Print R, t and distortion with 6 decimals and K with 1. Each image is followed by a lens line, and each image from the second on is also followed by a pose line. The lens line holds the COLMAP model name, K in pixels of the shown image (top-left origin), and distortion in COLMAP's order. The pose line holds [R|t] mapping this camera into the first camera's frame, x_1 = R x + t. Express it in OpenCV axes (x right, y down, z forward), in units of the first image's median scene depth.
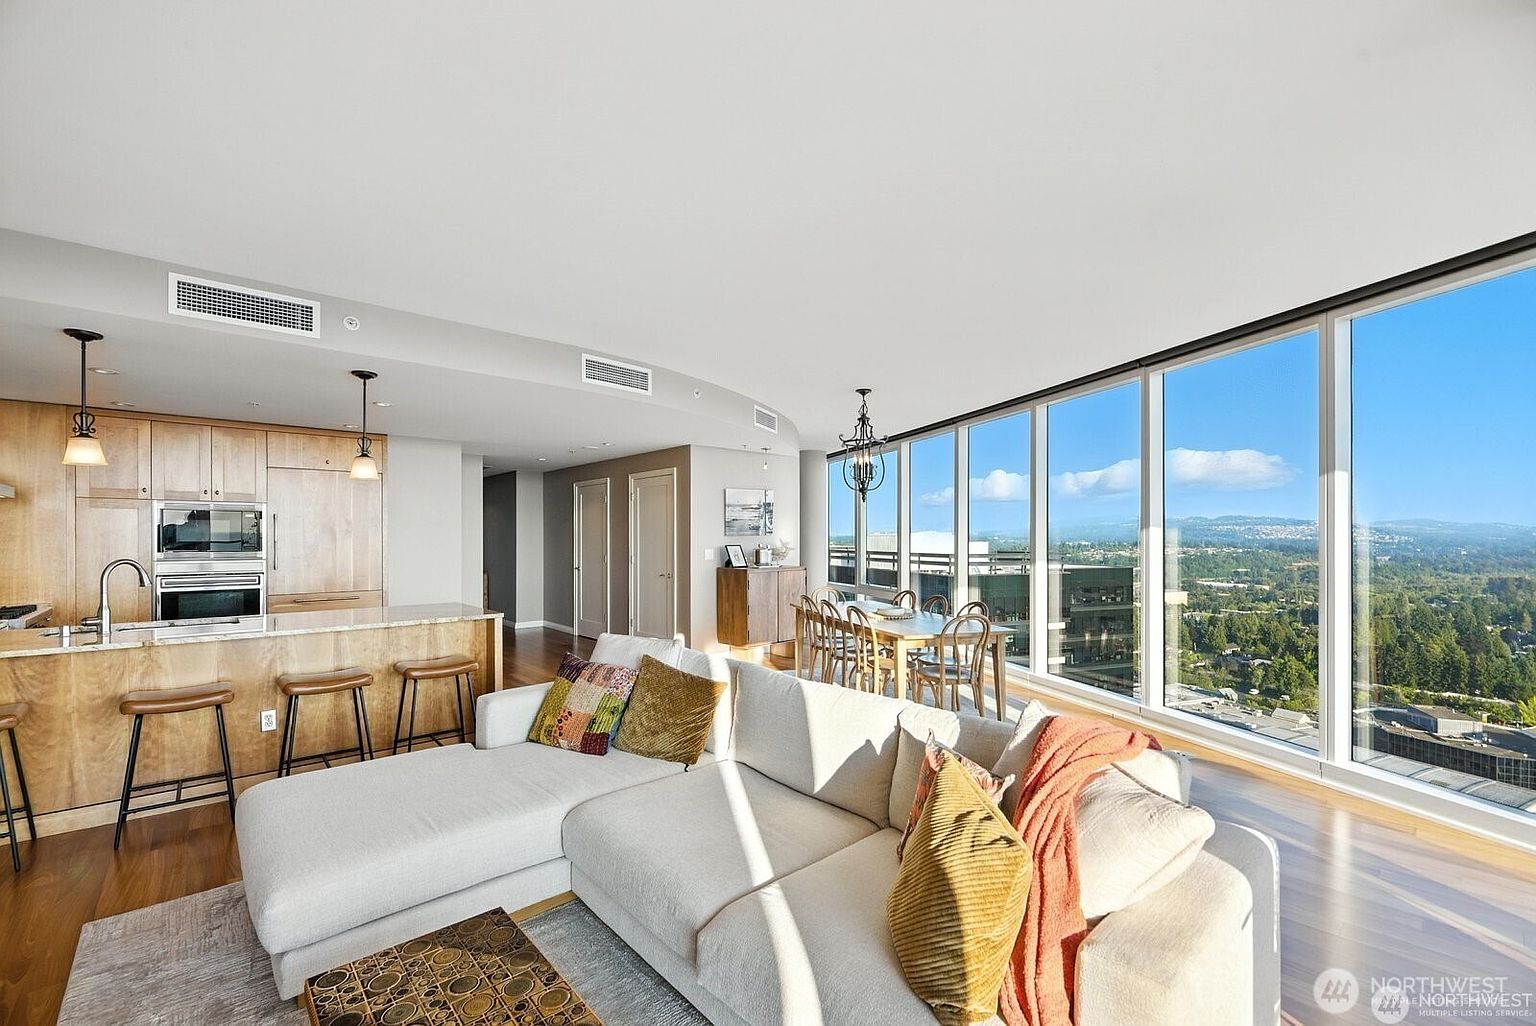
lens RADIAL K [[635.9, 0, 744.3], [0, 635.9, 535.8], [0, 0, 1]] dist [0.001554, -0.005245]
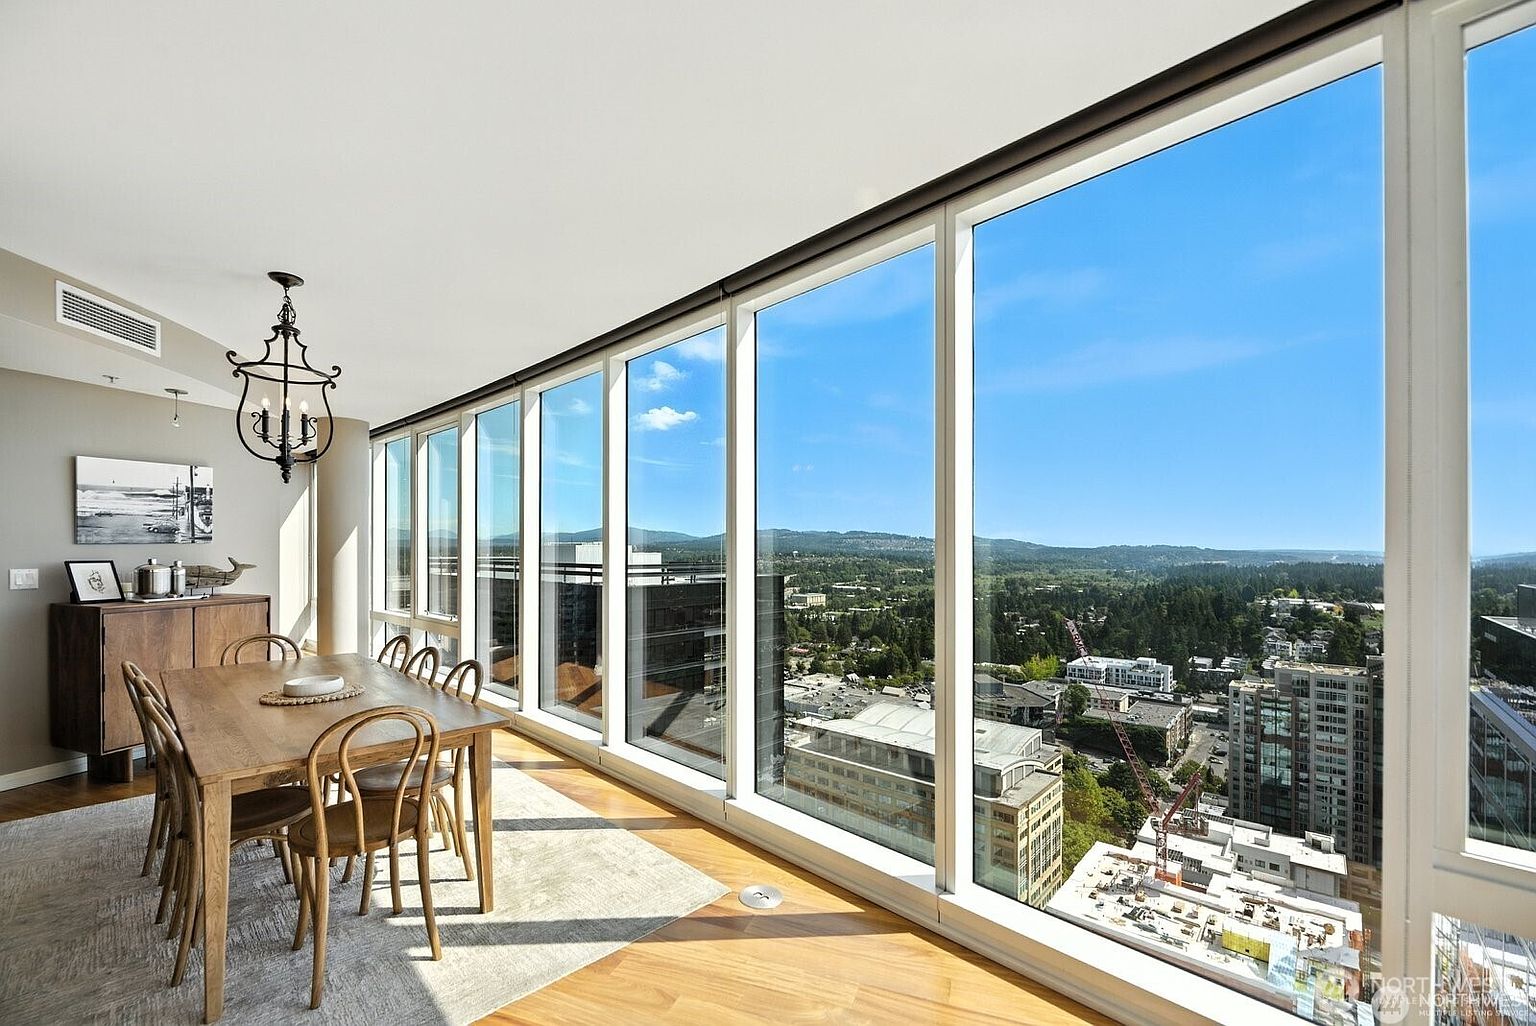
lens RADIAL K [[637.5, 0, 757.7], [0, 637.5, 545.9], [0, 0, 1]] dist [0.000052, 0.000098]
pose [[0.877760, 0.003249, 0.479089, 0.278229], [-0.002950, 0.999995, -0.001376, 0.001025], [-0.479091, -0.000205, 0.877765, 0.320329]]
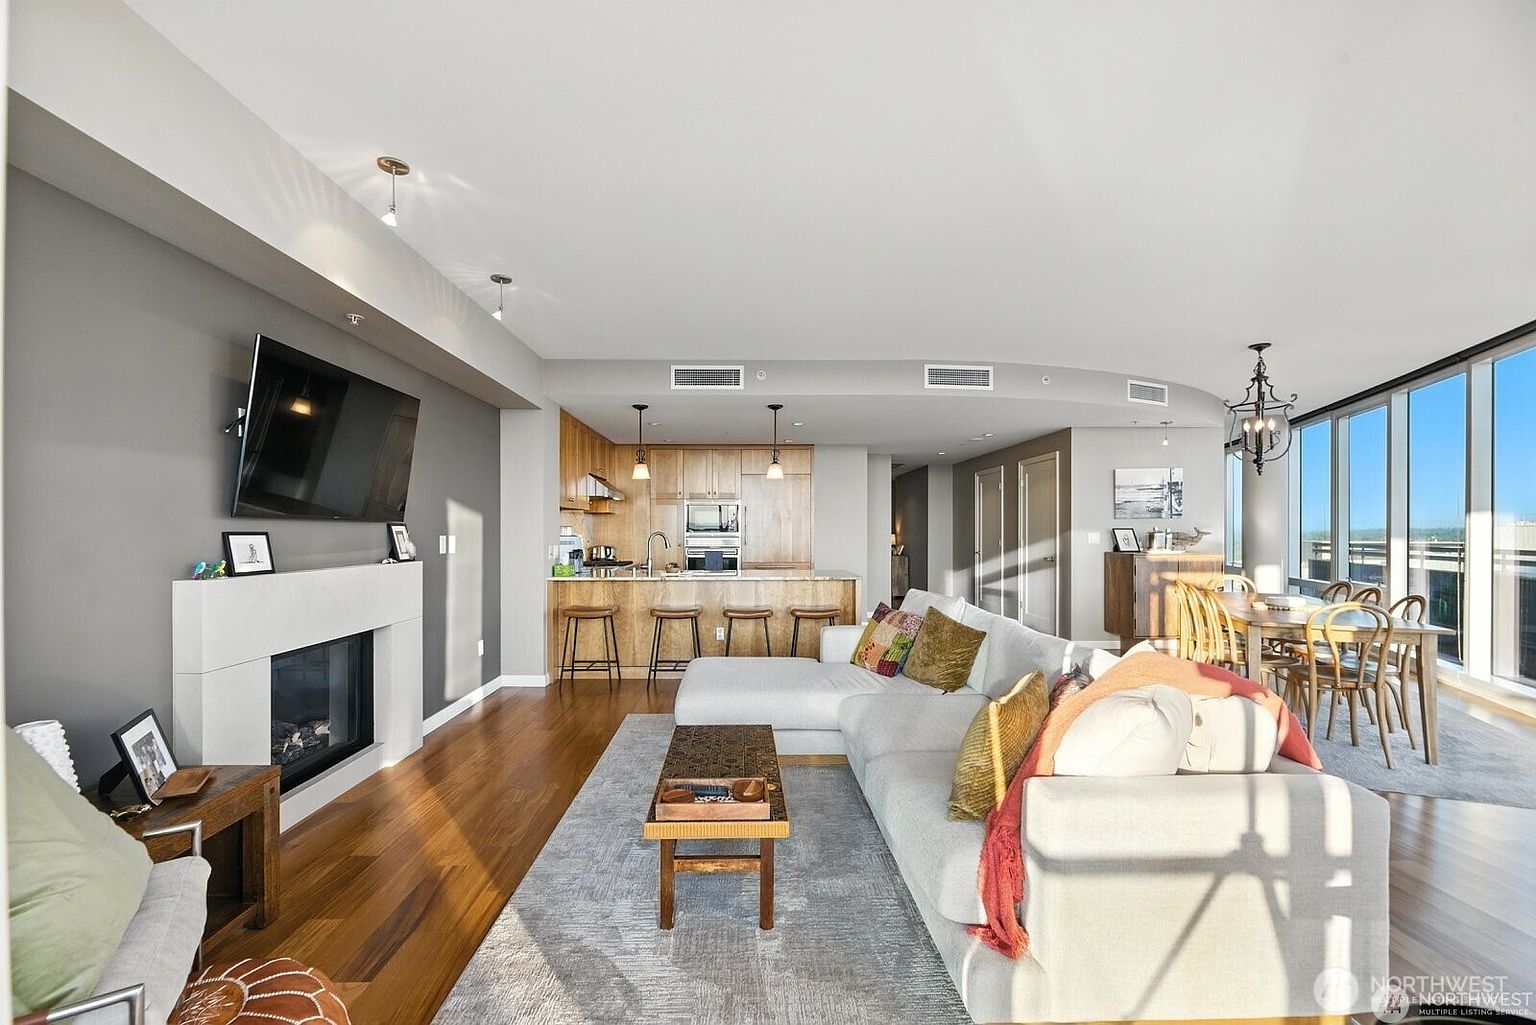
lens RADIAL K [[635.9, 0, 744.3], [0, 635.9, 535.3], [0, 0, 1]] dist [0.001554, -0.005245]
pose [[0.757927, 0.004229, -0.652326, 0.218009], [0.001841, 0.999961, 0.008622, 0.019600], [0.652337, -0.007736, 0.757890, -0.108608]]
